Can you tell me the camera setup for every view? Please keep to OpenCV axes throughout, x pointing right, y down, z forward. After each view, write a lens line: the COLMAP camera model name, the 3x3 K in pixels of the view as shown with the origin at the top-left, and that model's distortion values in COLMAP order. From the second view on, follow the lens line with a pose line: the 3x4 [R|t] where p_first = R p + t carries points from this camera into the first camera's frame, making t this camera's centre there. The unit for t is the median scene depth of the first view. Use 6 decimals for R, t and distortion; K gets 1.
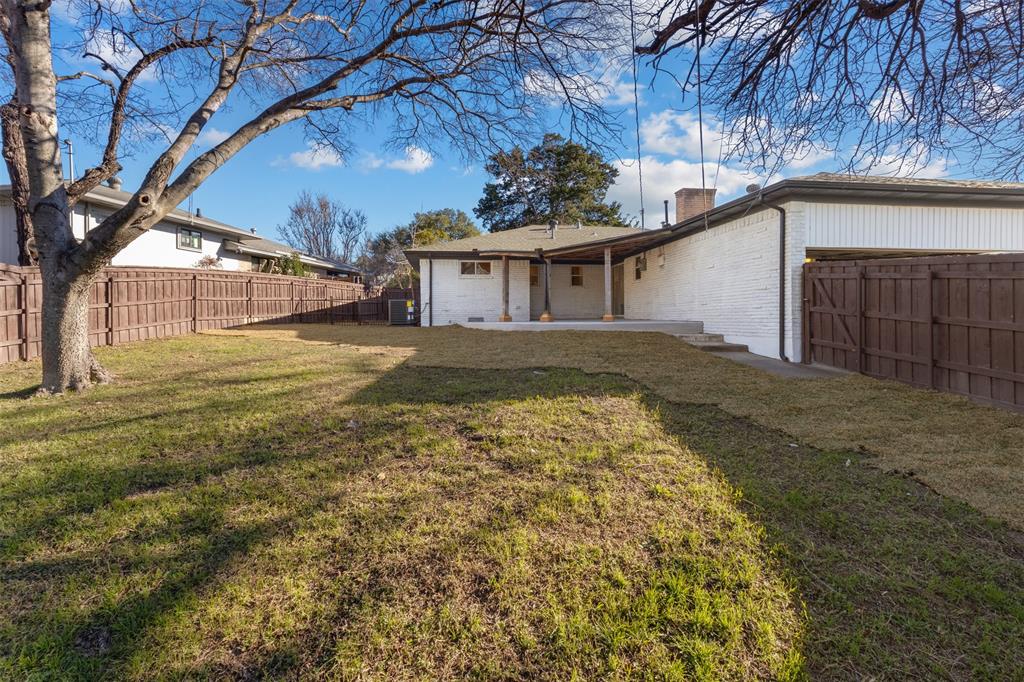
lens RADIAL K [[477.0, 0, 506.4], [0, 477.0, 328.2], [0, 0, 1]] dist [-0.000234, 0.001374]
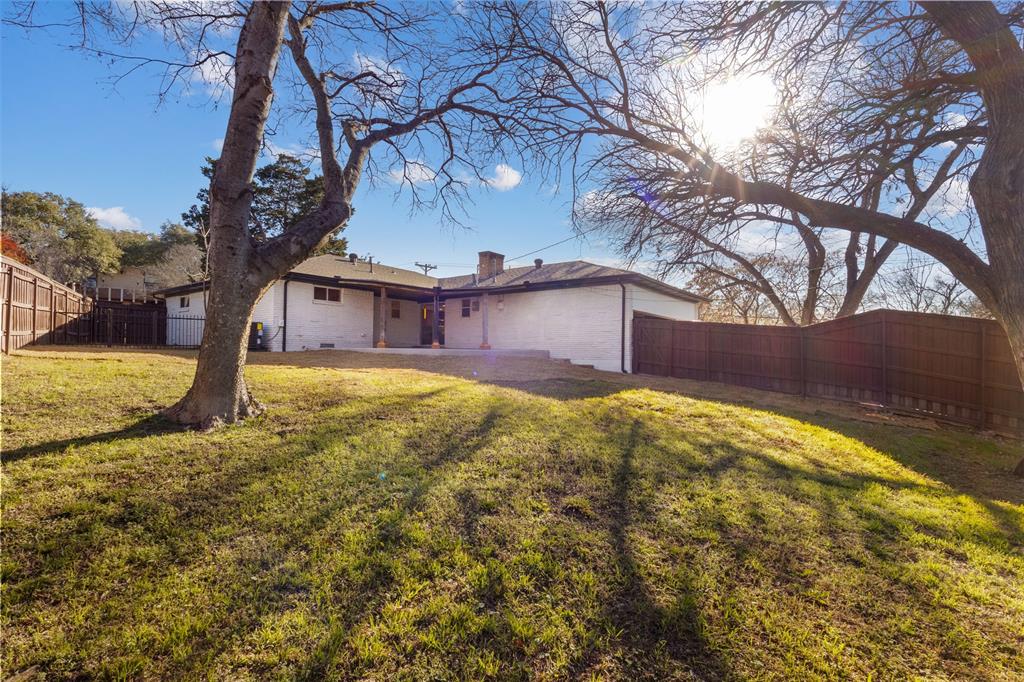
lens RADIAL K [[477.0, 0, 487.9], [0, 477.0, 354.9], [0, 0, 1]] dist [-0.000234, 0.001374]
pose [[0.702643, 0.010971, 0.711458, -0.922069], [-0.002188, 0.999910, -0.013259, 0.024207], [-0.711539, 0.007759, 0.702604, 0.096704]]
